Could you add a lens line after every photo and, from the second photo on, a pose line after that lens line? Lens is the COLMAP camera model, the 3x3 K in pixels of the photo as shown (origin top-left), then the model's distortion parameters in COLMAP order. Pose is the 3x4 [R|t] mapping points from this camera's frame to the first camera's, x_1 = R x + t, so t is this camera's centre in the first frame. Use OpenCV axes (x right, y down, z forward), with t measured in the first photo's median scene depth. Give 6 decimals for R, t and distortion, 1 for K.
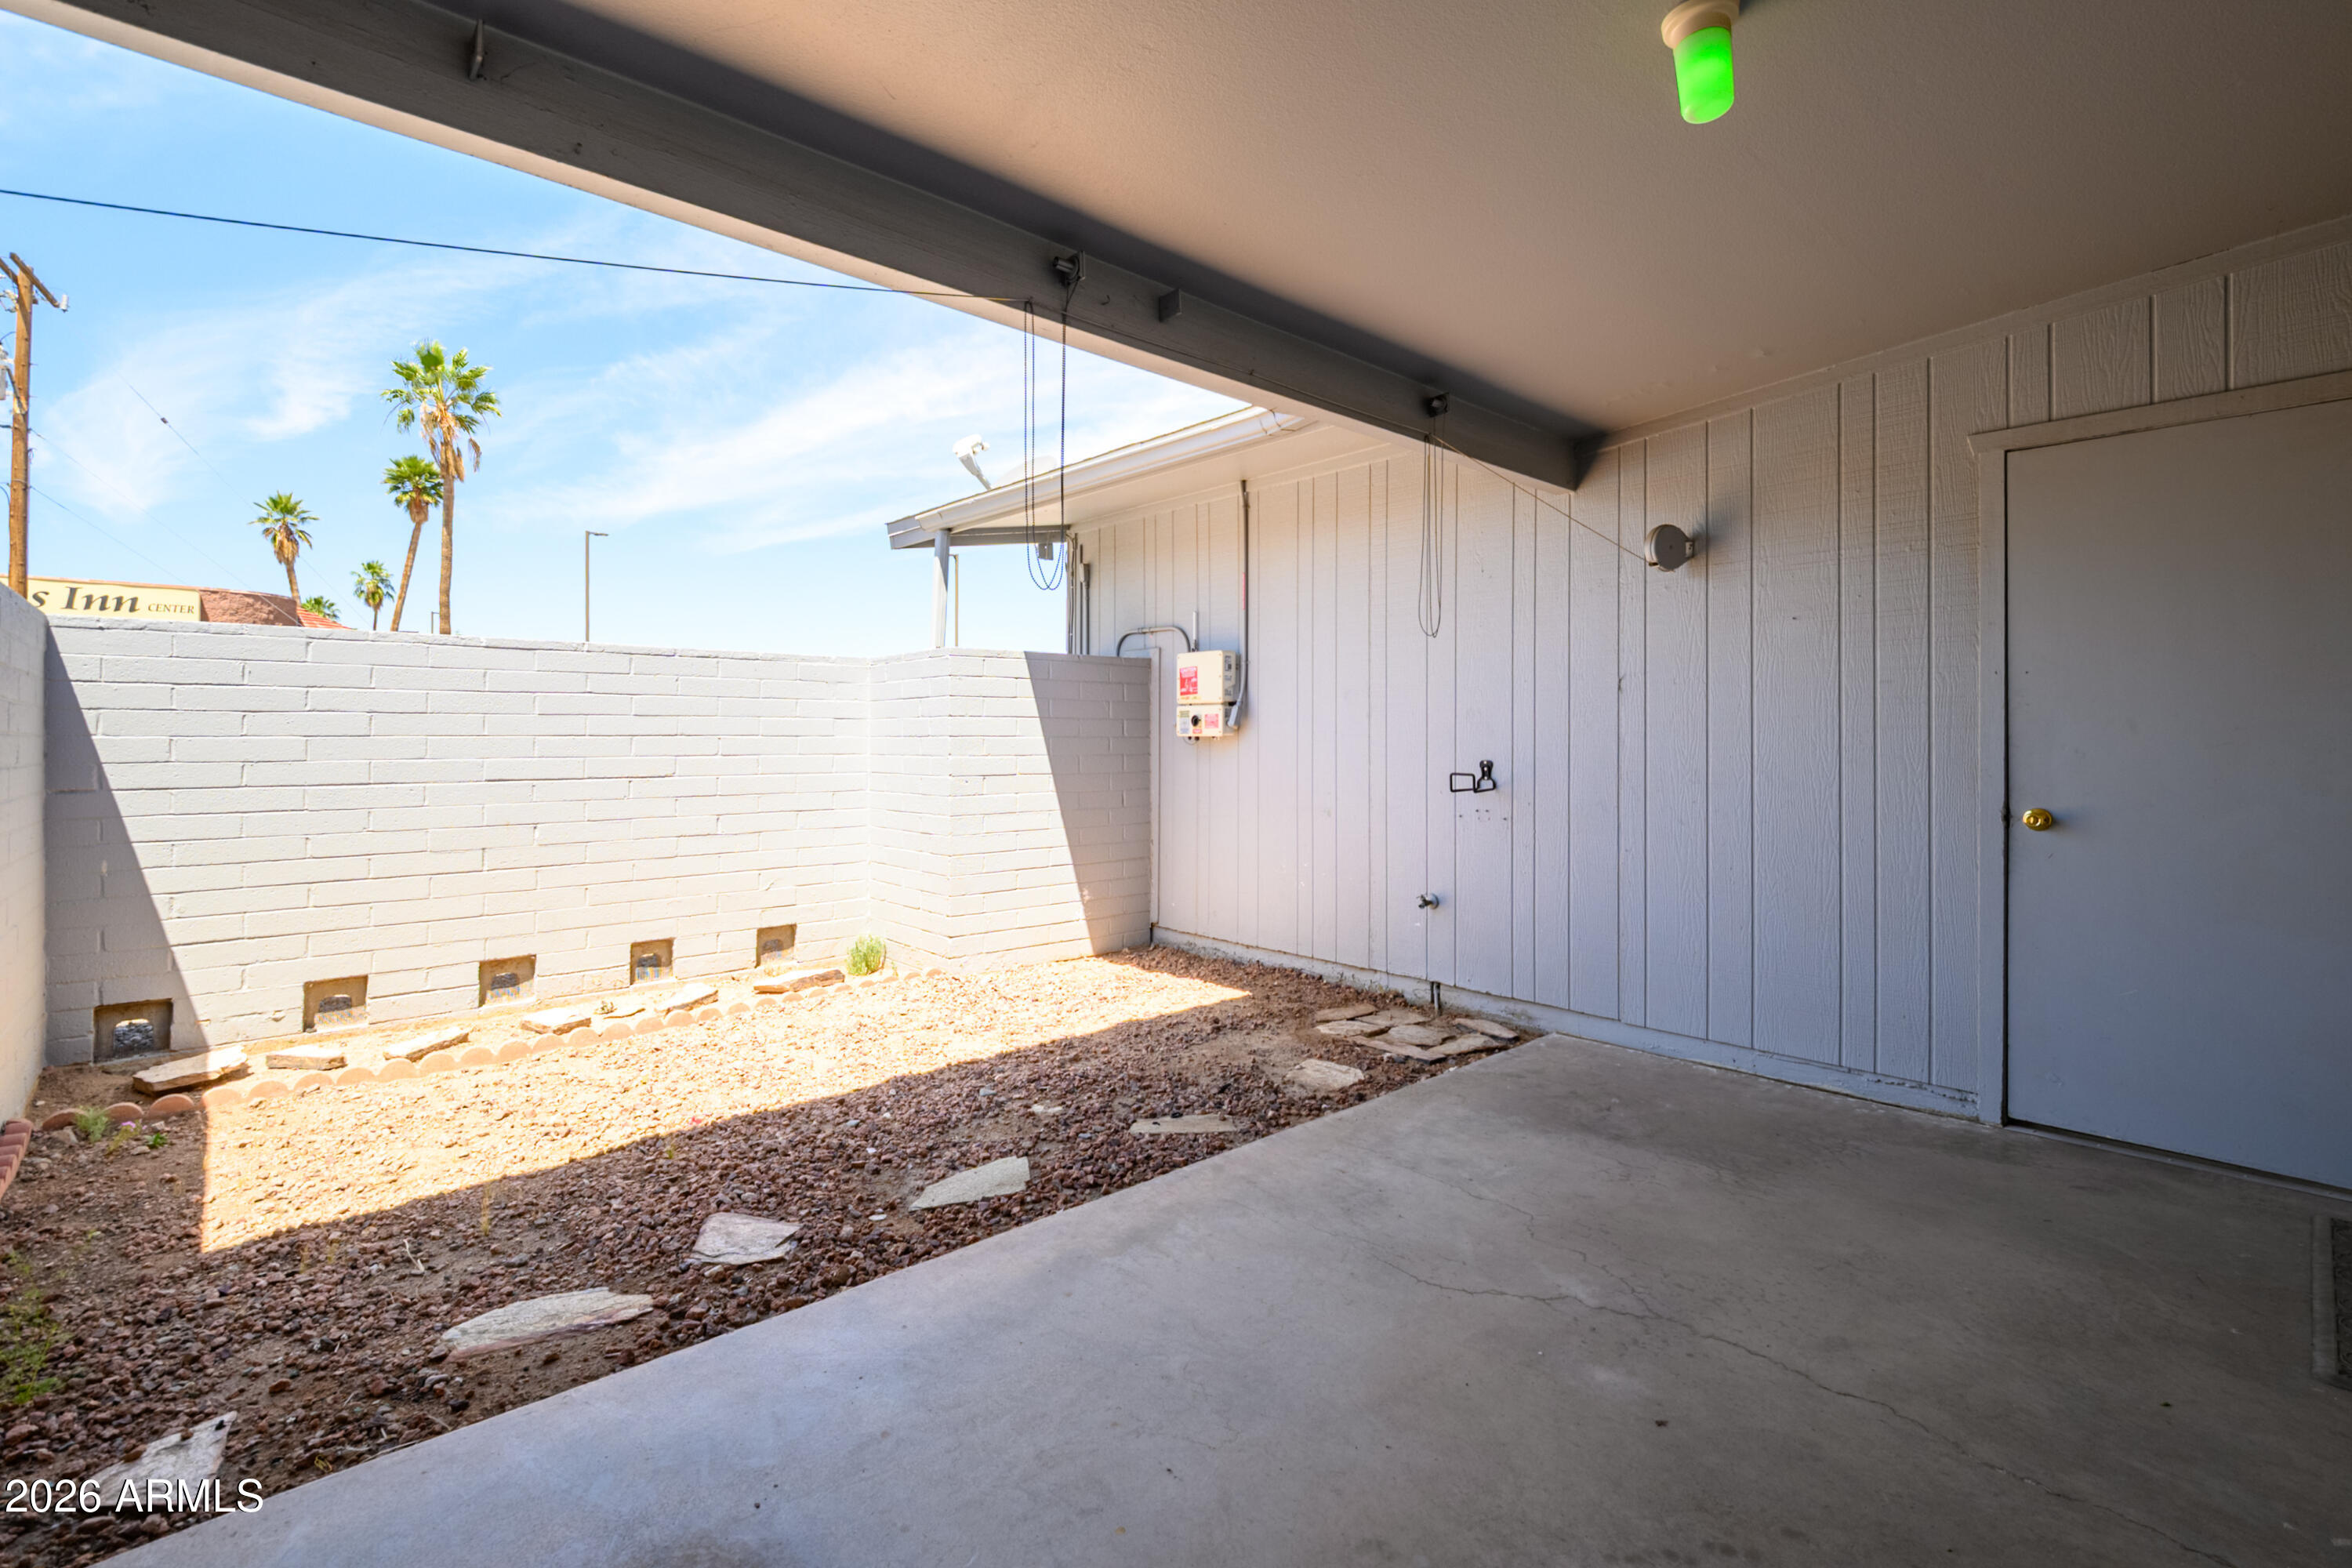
lens RADIAL K [[1034.6, 0, 1191.0], [0, 1034.6, 730.0], [0, 0, 1]] dist [0.010824, -0.000387]
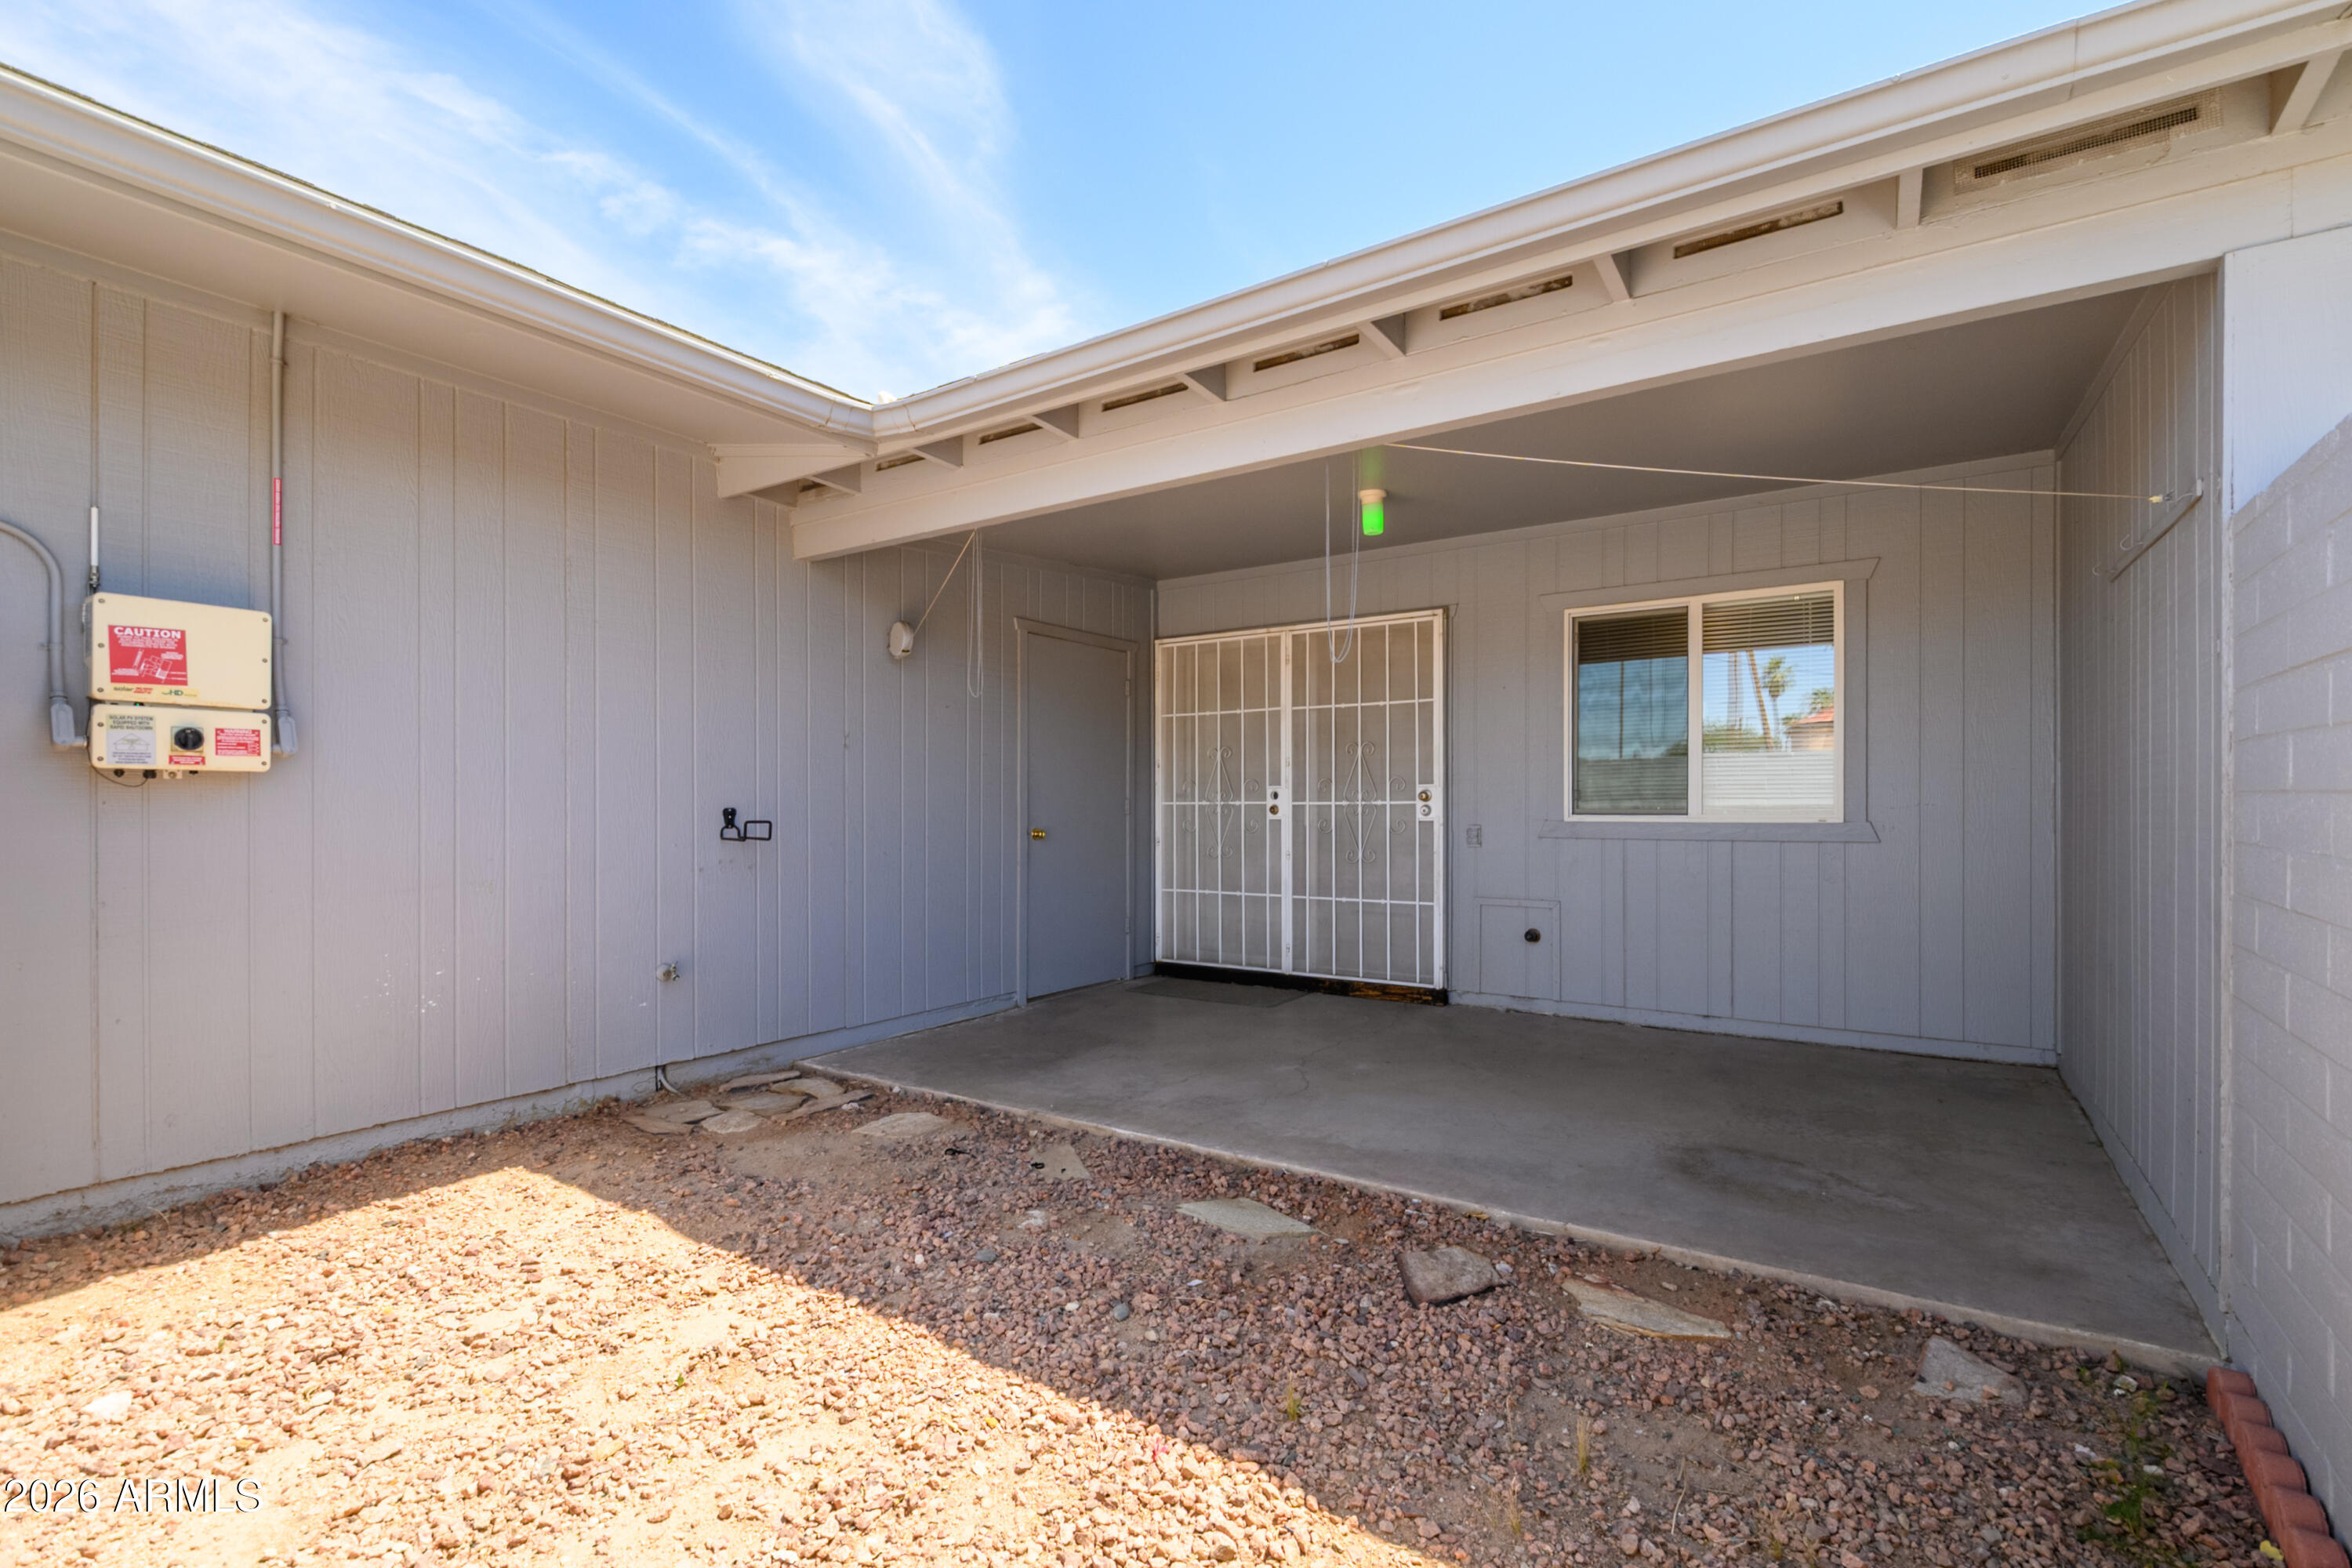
lens RADIAL K [[1034.6, 0, 1179.3], [0, 1034.6, 801.7], [0, 0, 1]] dist [0.010824, -0.000387]
pose [[-0.215703, 0.000394, 0.976459, -0.864275], [-0.012737, 0.999914, -0.003217, 0.024297], [-0.976376, -0.013131, -0.215679, 0.937469]]
